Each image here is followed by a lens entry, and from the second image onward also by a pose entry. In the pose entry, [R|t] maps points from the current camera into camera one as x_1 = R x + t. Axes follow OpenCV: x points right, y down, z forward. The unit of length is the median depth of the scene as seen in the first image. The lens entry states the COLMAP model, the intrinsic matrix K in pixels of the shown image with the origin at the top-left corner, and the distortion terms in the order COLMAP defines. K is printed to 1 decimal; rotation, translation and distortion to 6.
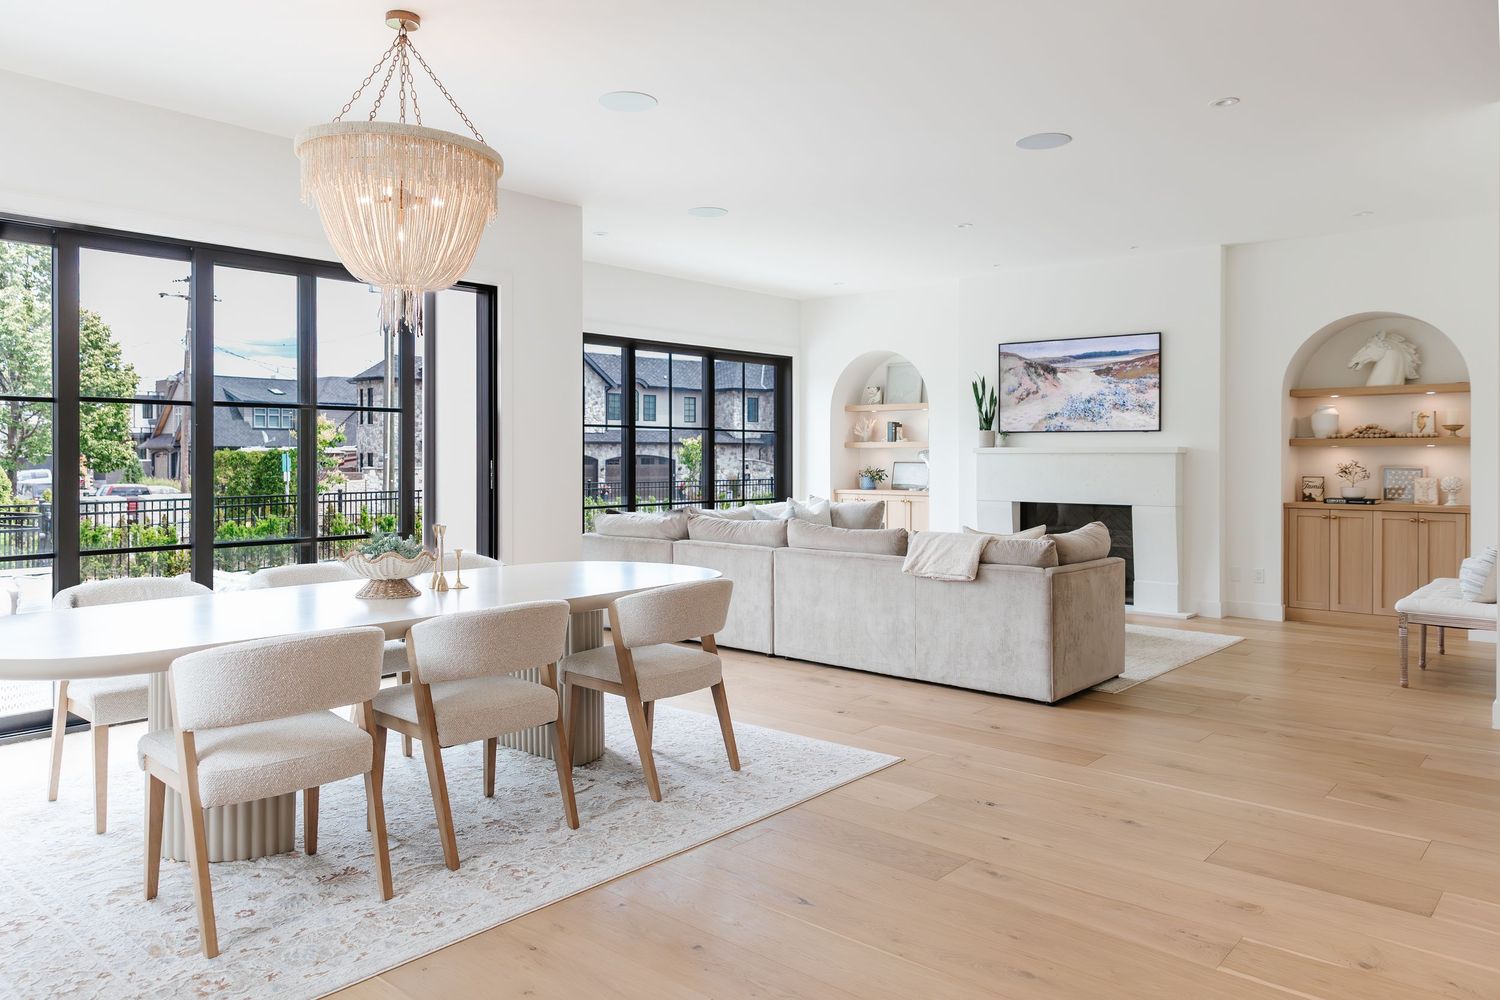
lens RADIAL K [[1041.9, 0, 749.6], [0, 1041.9, 488.3], [0, 0, 1]] dist [0.004318, -0.000403]
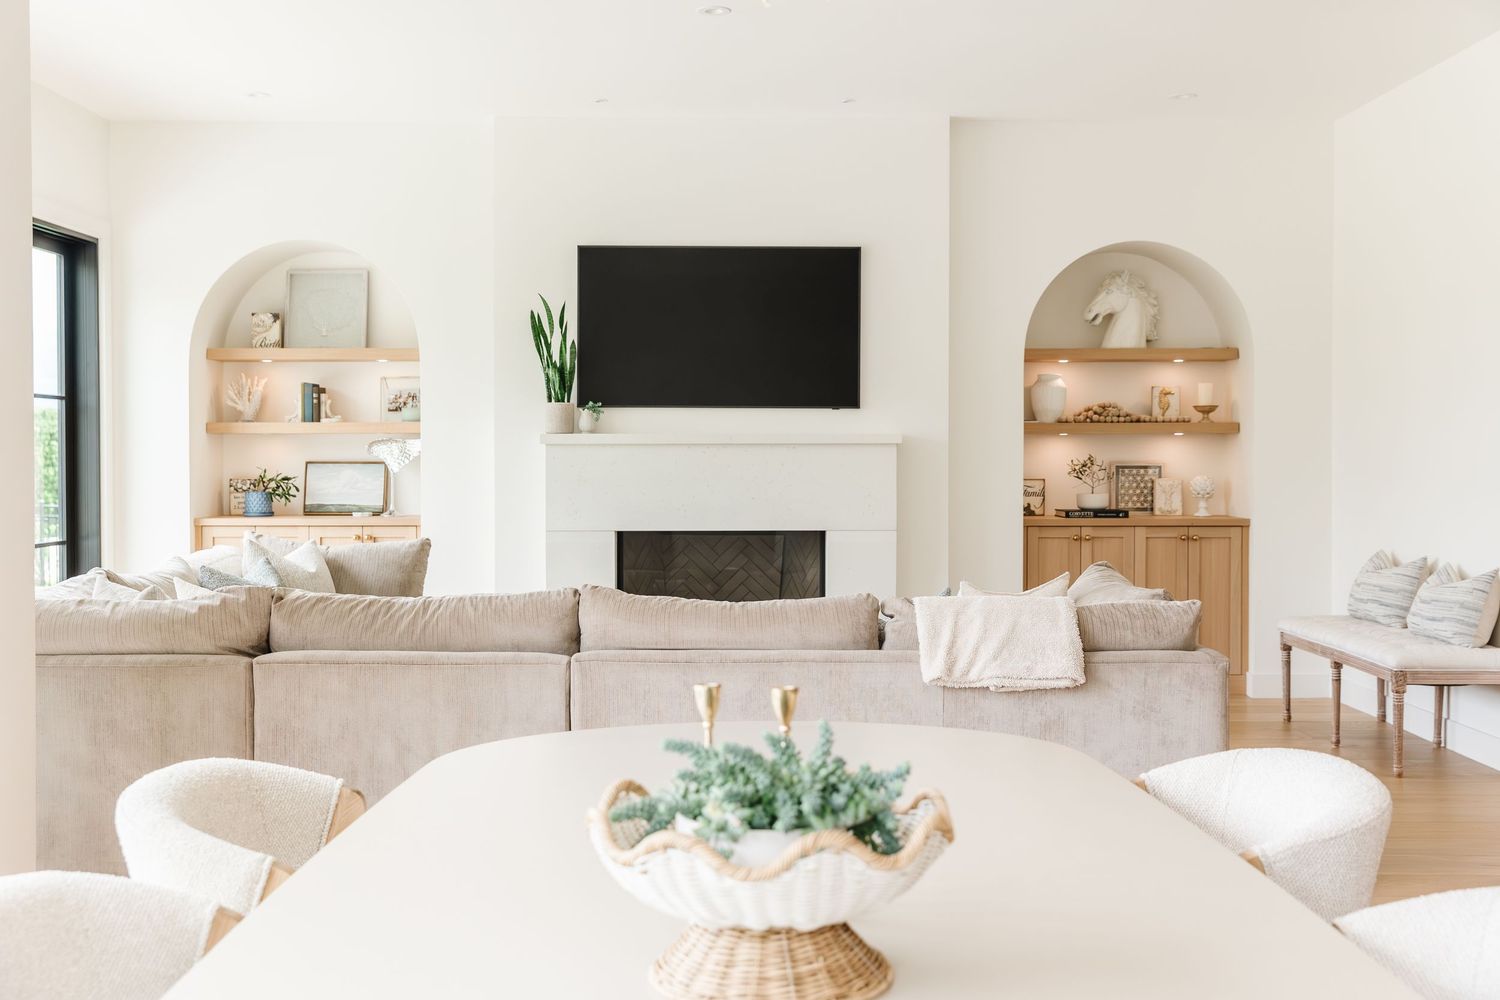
lens RADIAL K [[1623.9, 0, 750.0], [0, 1623.9, 501.4], [0, 0, 1]] dist [-0.008124, 0.000000]
pose [[0.745265, -0.022233, 0.666398, -0.305634], [0.023030, 0.999706, 0.007597, -0.009257], [-0.666371, 0.009685, 0.745558, 0.348008]]
